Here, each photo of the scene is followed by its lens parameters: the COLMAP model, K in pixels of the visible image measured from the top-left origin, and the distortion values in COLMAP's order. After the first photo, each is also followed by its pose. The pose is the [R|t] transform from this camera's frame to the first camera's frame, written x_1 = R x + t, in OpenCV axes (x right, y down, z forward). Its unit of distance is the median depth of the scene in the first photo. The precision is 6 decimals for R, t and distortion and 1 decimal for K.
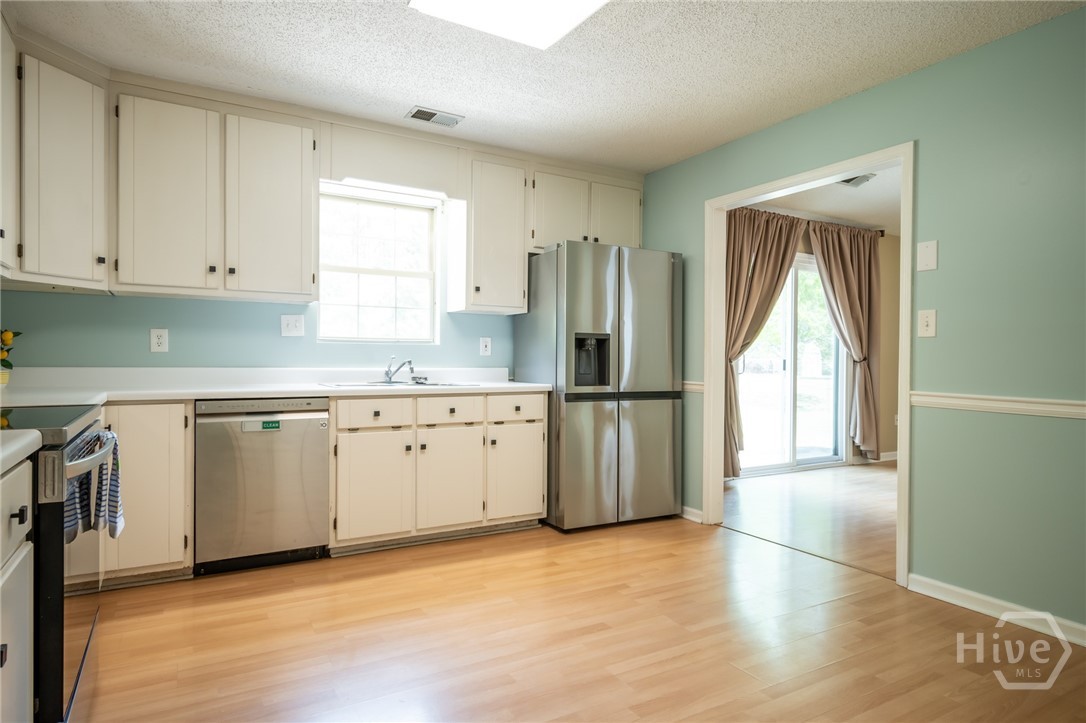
lens RADIAL K [[628.7, 0, 542.2], [0, 628.7, 364.4], [0, 0, 1]] dist [0.005009, -0.000488]
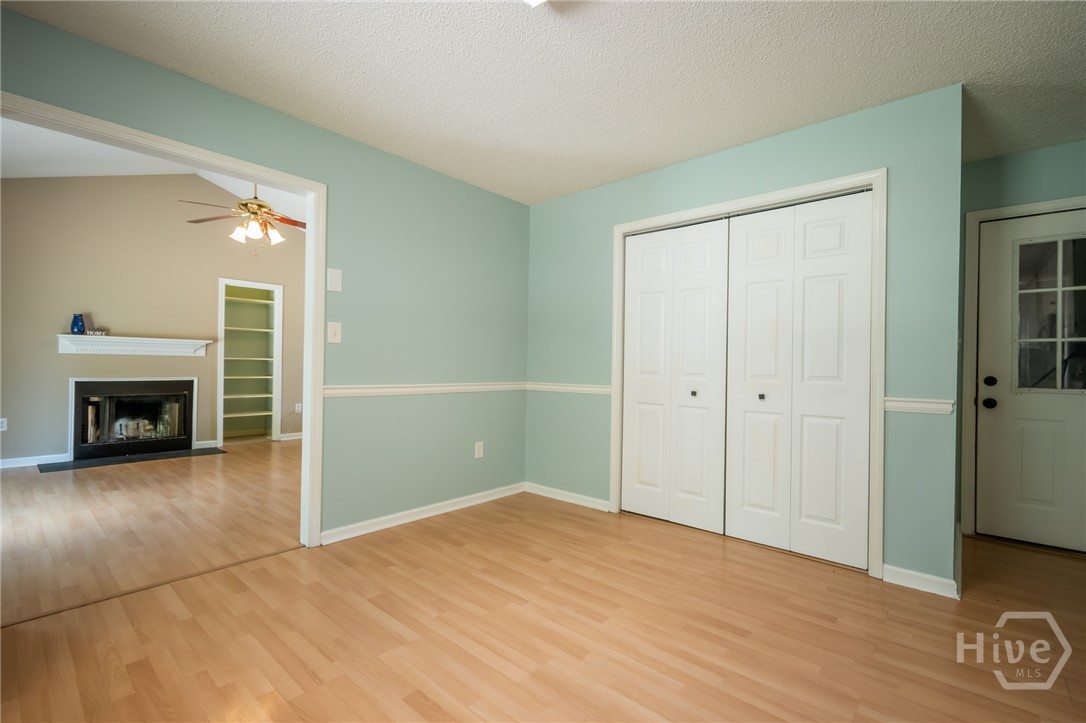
lens RADIAL K [[482.4, 0, 542.2], [0, 482.4, 366.2], [0, 0, 1]] dist [0.009101, -0.001639]
pose [[-0.316619, -0.018232, 0.948378, -0.350051], [-0.008681, 0.999829, 0.016323, -0.012588], [-0.948513, -0.003064, -0.316723, 0.683567]]
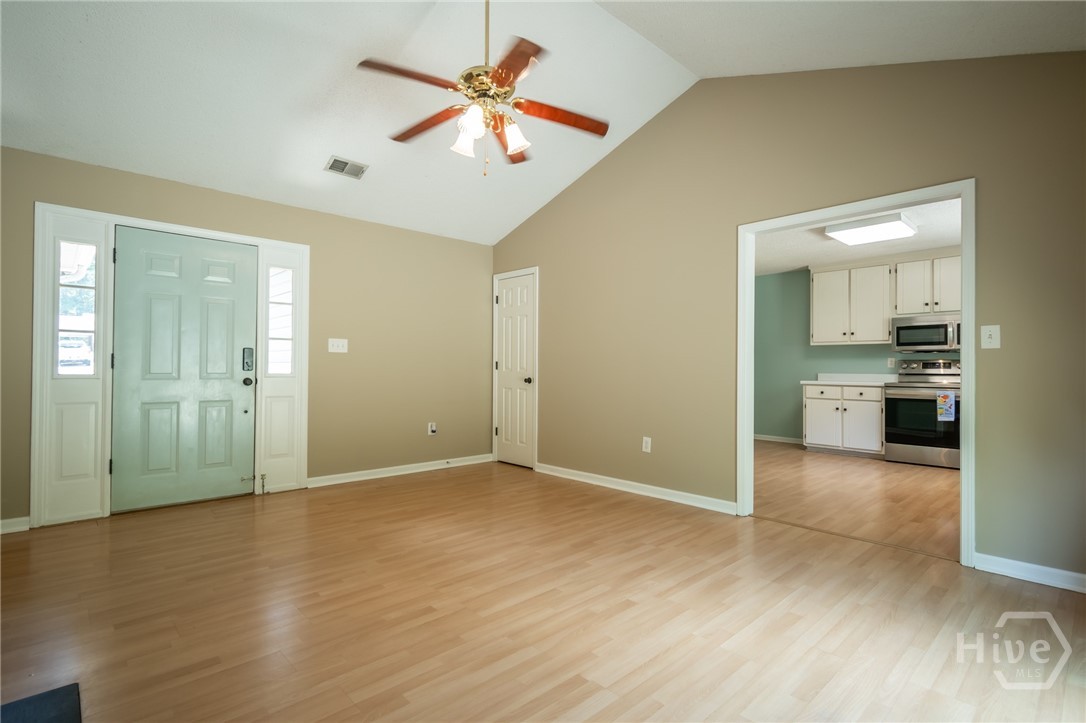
lens RADIAL K [[518.0, 0, 550.7], [0, 518.0, 364.5], [0, 0, 1]] dist [0.013369, -0.000461]
pose [[-0.973371, -0.016935, -0.228607, 1.046661], [-0.018423, 0.999821, 0.004376, -0.006194], [0.228492, 0.008471, -0.973509, 1.656859]]
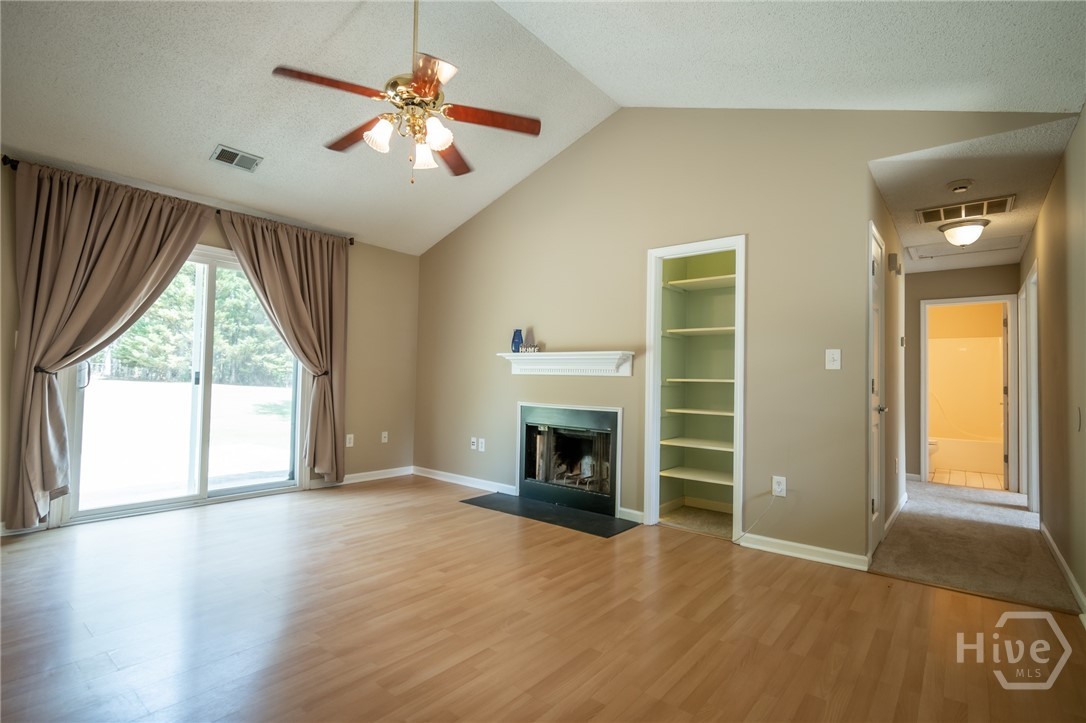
lens RADIAL K [[518.0, 0, 553.3], [0, 518.0, 362.7], [0, 0, 1]] dist [0.013369, -0.000461]
pose [[0.932274, 0.021616, 0.361106, 0.909773], [-0.007596, 0.999163, -0.040197, 0.006995], [-0.361673, 0.034732, 0.931658, 0.280158]]
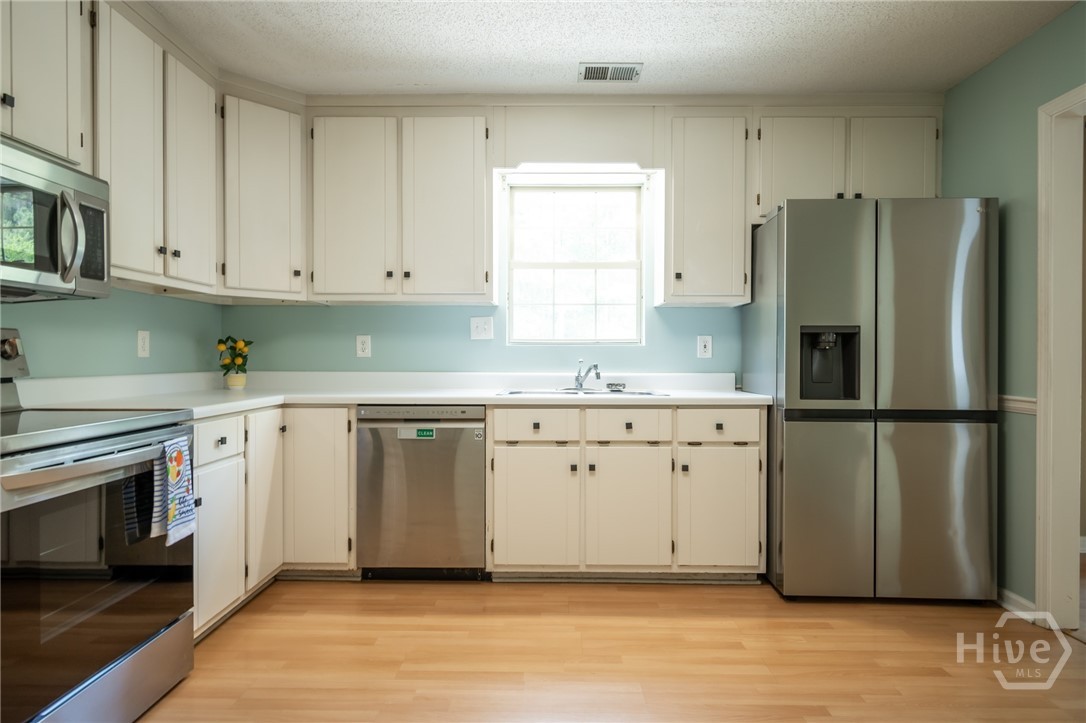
lens RADIAL K [[628.7, 0, 544.1], [0, 628.7, 364.8], [0, 0, 1]] dist [0.005009, -0.000488]
pose [[0.856453, -0.001782, -0.516222, 0.171859], [0.000274, 0.999995, -0.002997, -0.003239], [0.516225, 0.002425, 0.856450, 0.225166]]
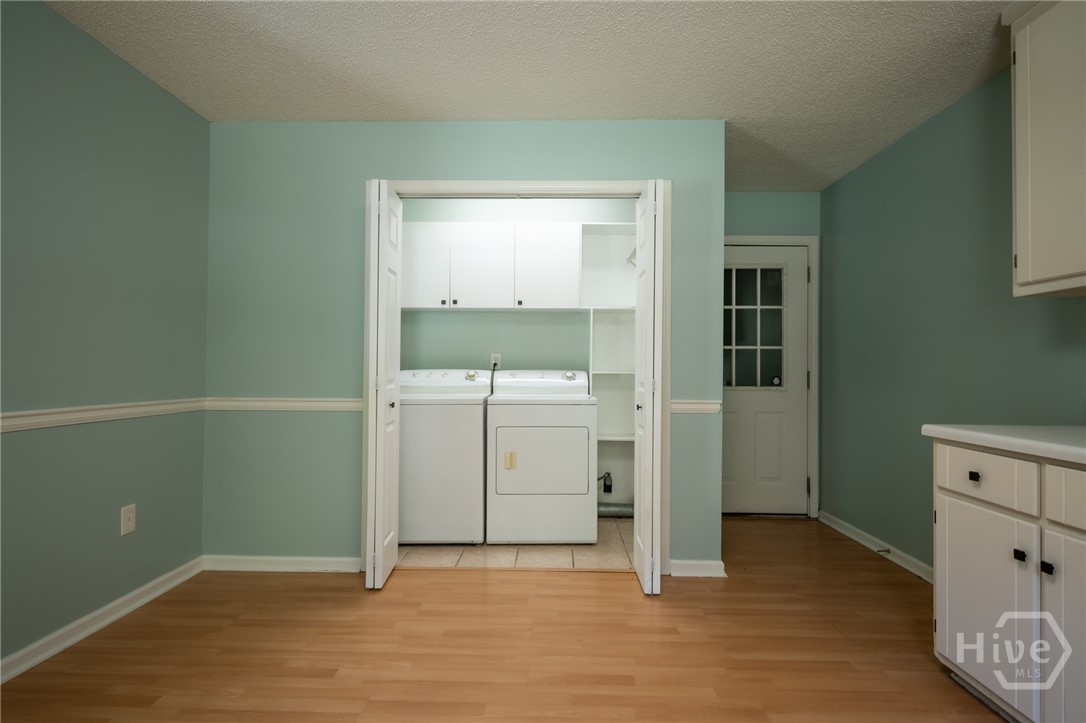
lens RADIAL K [[551.4, 0, 549.6], [0, 551.4, 362.0], [0, 0, 1]] dist [0.005751, -0.002738]
pose [[-0.851491, -0.009254, 0.524288, -0.139214], [-0.011216, 0.999937, -0.000567, -0.014560], [-0.524250, -0.006363, -0.851541, 0.788832]]
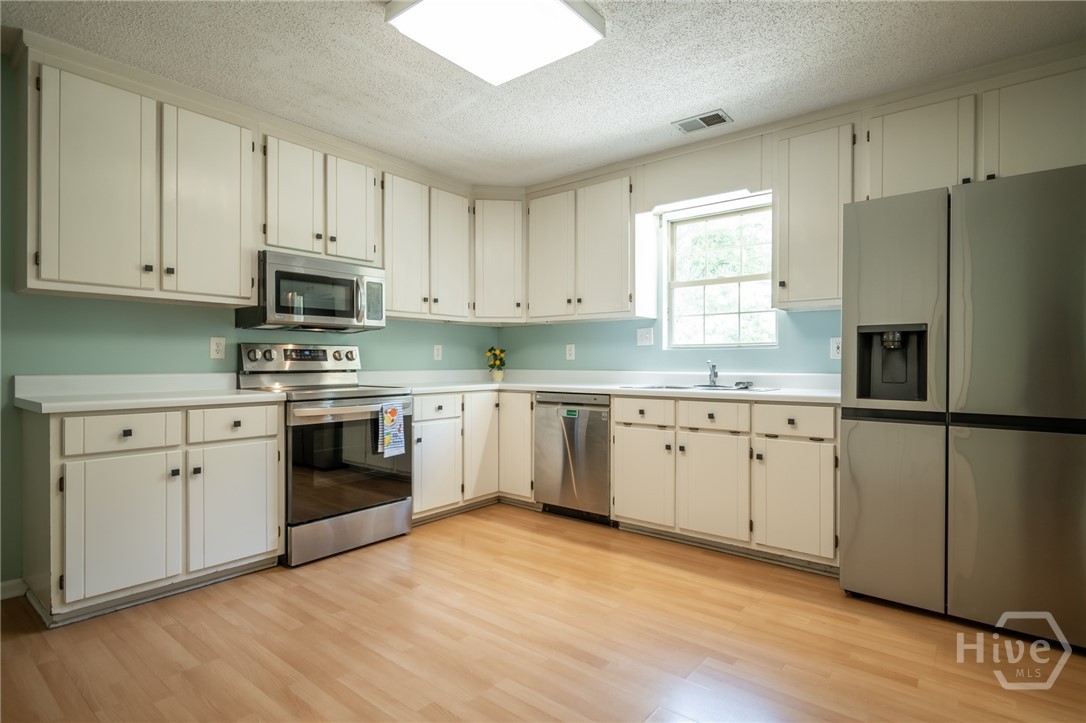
lens RADIAL K [[551.4, 0, 542.7], [0, 551.4, 363.4], [0, 0, 1]] dist [0.005751, -0.002738]
pose [[0.352300, -0.007950, -0.935853, 0.521889], [-0.007464, 0.999908, -0.011305, 0.003558], [0.935857, 0.010968, 0.352209, 0.424749]]
